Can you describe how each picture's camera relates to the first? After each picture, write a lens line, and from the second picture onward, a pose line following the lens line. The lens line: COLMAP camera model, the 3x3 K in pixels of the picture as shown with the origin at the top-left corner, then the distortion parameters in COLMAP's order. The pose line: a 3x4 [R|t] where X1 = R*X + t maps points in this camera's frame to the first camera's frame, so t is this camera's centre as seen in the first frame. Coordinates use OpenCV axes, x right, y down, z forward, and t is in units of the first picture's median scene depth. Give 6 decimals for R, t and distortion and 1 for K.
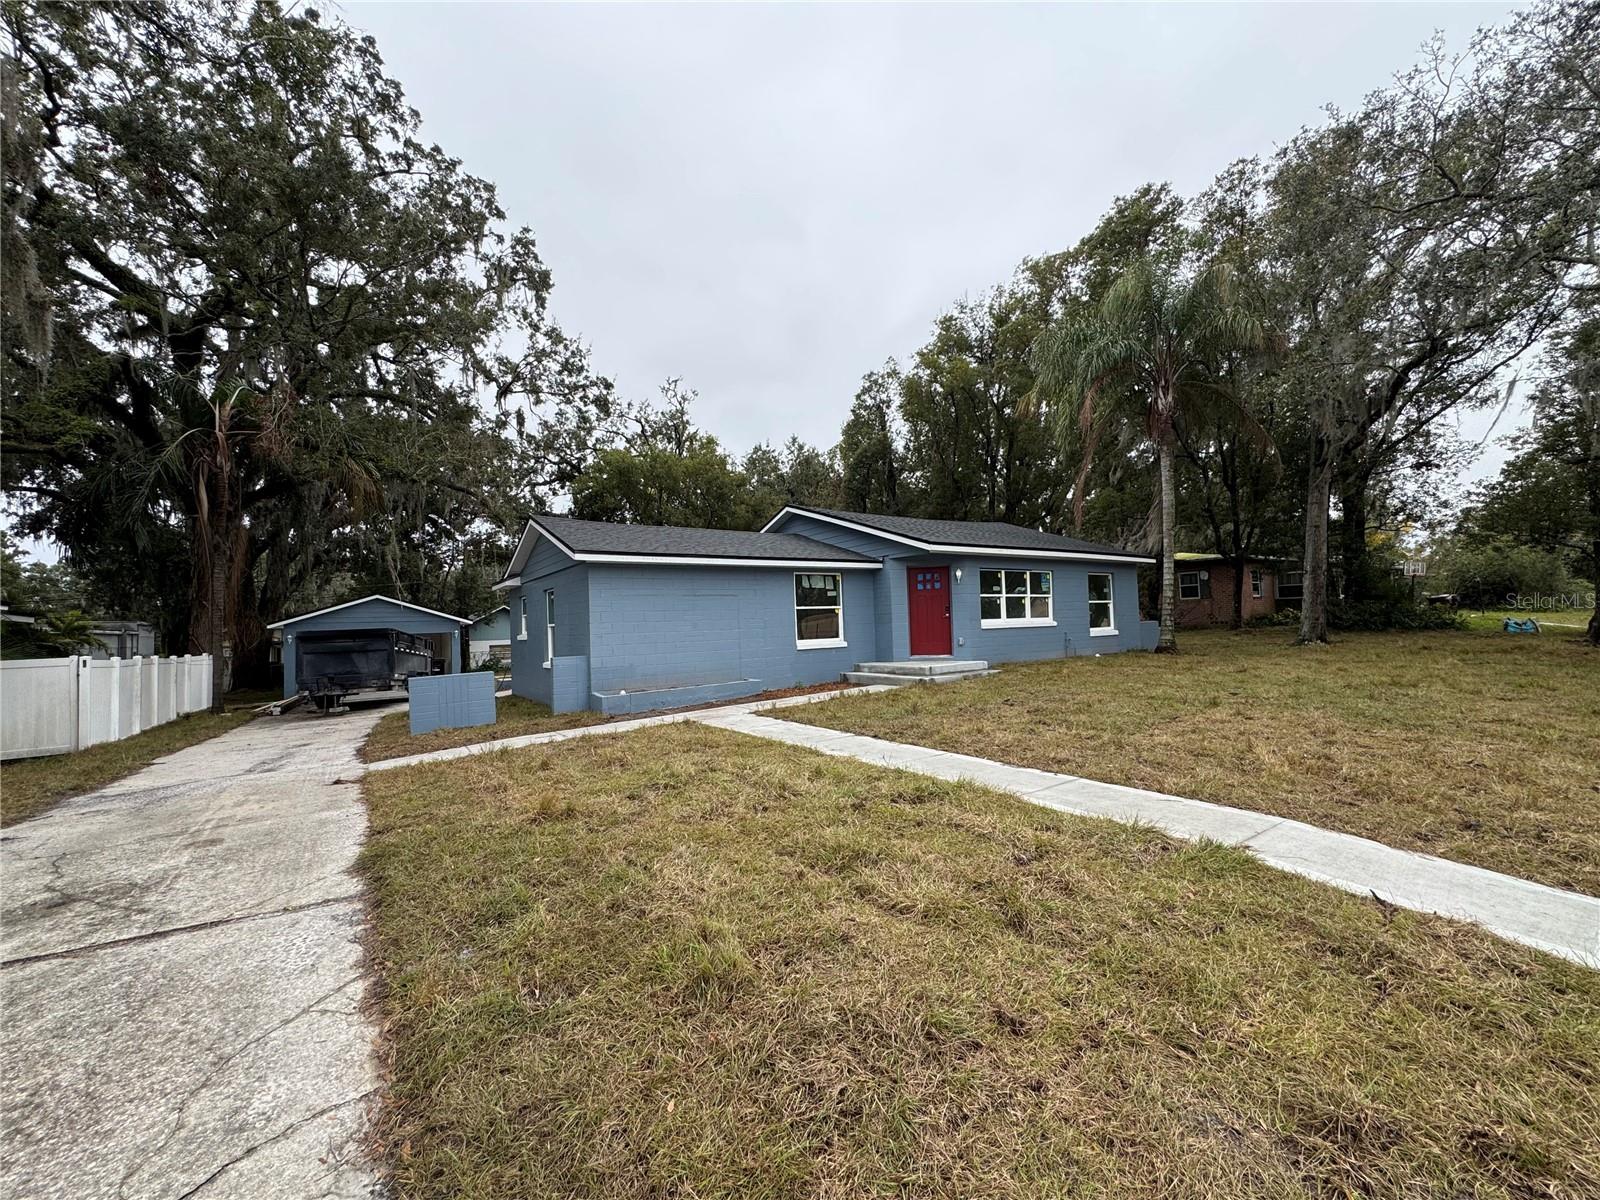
lens RADIAL K [[640.4, 0, 797.1], [0, 640.4, 602.3], [0, 0, 1]] dist [-0.002692, -0.000162]
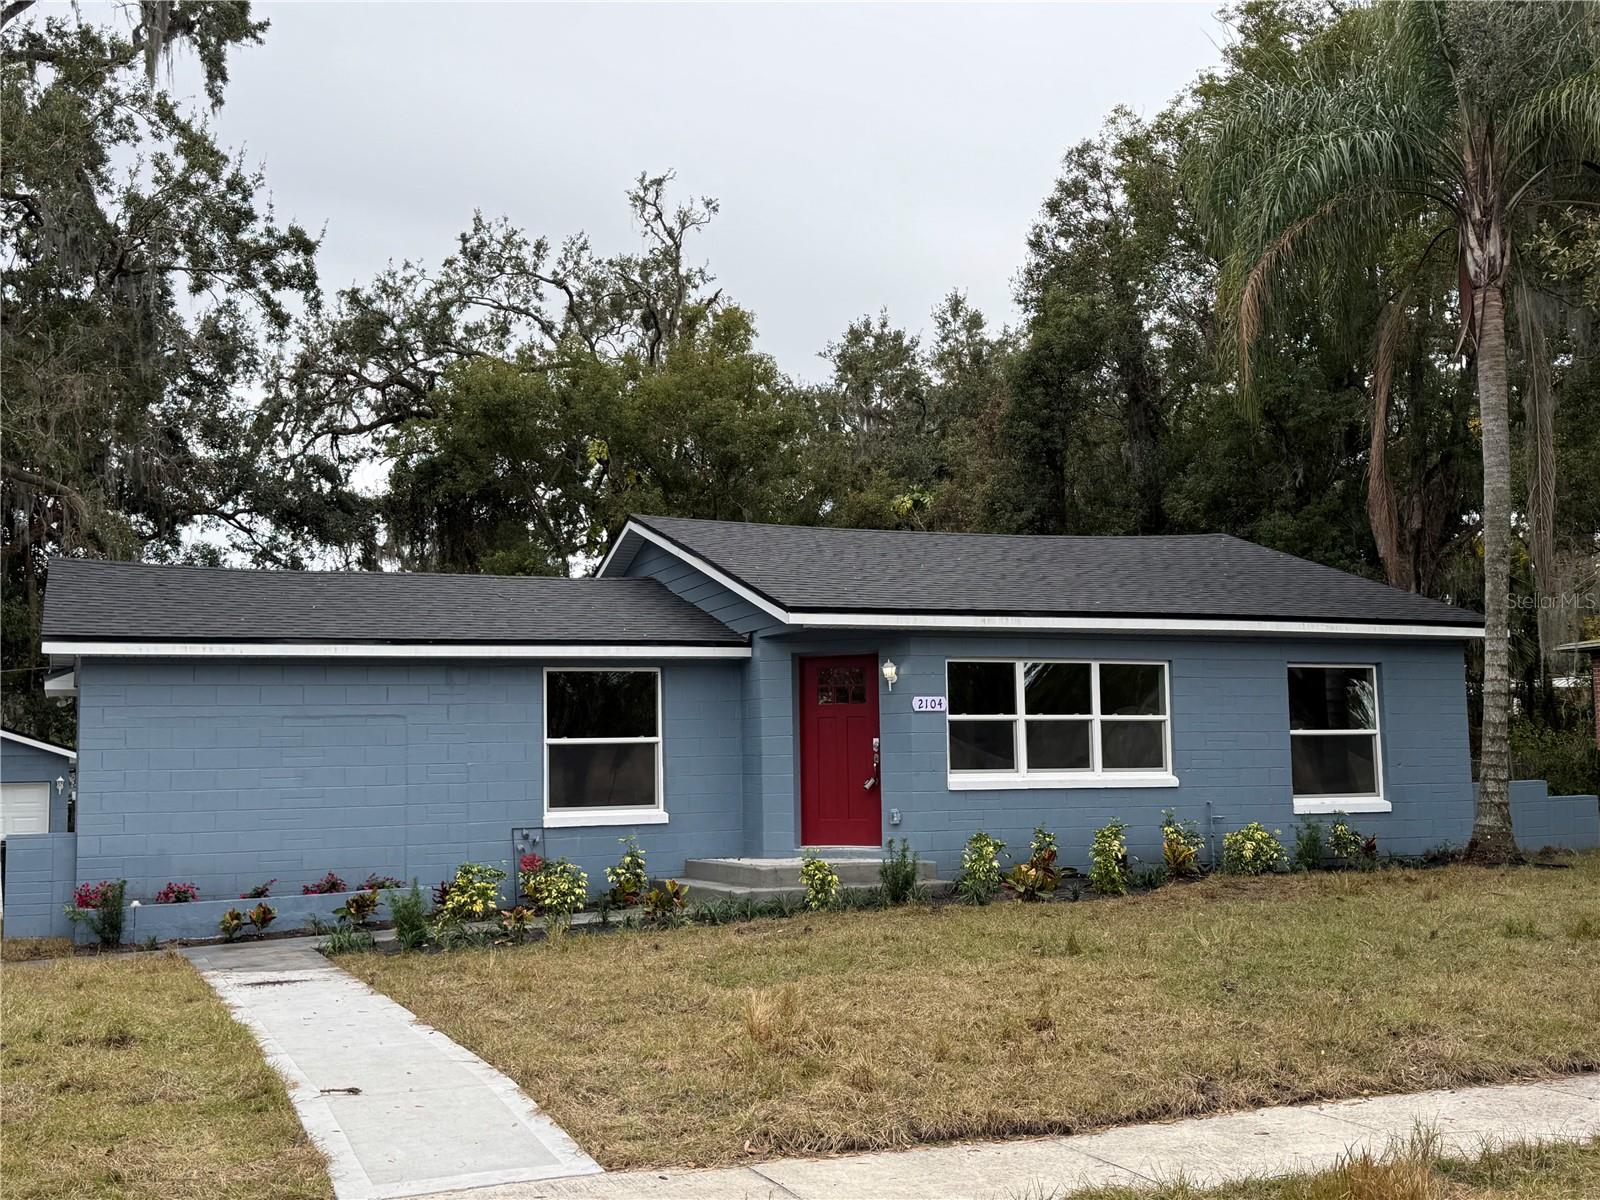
lens RADIAL K [[1727.2, 0, 799.7], [0, 1727.2, 605.9], [0, 0, 1]] dist [0.199762, -0.456329]
pose [[0.978583, -0.004243, -0.205809, 0.421710], [-0.007682, 0.998338, -0.057108, -0.018595], [0.205709, 0.057466, 0.976924, -0.229912]]
